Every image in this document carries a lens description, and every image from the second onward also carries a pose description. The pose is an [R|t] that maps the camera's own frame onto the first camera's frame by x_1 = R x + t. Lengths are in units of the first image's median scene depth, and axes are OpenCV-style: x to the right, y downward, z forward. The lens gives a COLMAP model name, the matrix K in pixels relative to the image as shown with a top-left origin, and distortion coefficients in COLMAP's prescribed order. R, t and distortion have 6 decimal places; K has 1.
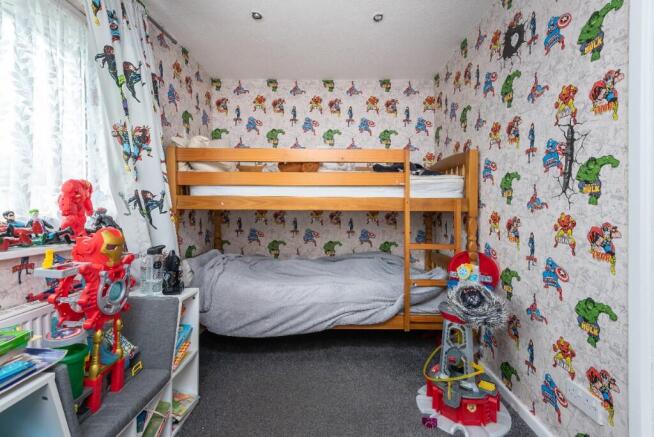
lens RADIAL K [[292.5, 0, 326.4], [0, 292.5, 215.4], [0, 0, 1]] dist [0.024654, -0.009968]
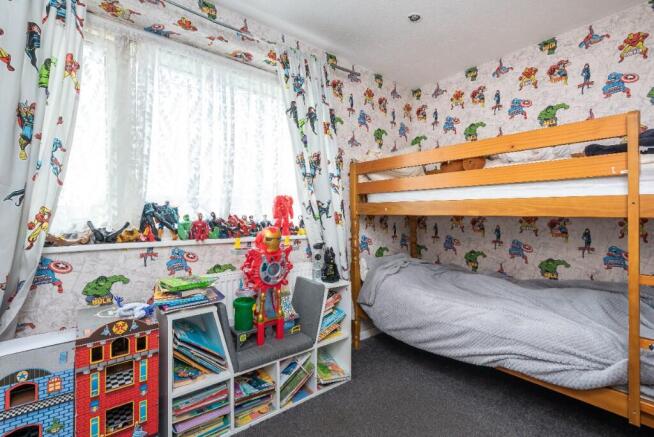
lens RADIAL K [[292.5, 0, 325.9], [0, 292.5, 219.5], [0, 0, 1]] dist [0.024654, -0.009968]
pose [[0.639503, 0.012759, -0.768682, 0.332242], [-0.018737, 0.999824, 0.001007, -0.000444], [0.768560, 0.013759, 0.639630, 0.150511]]
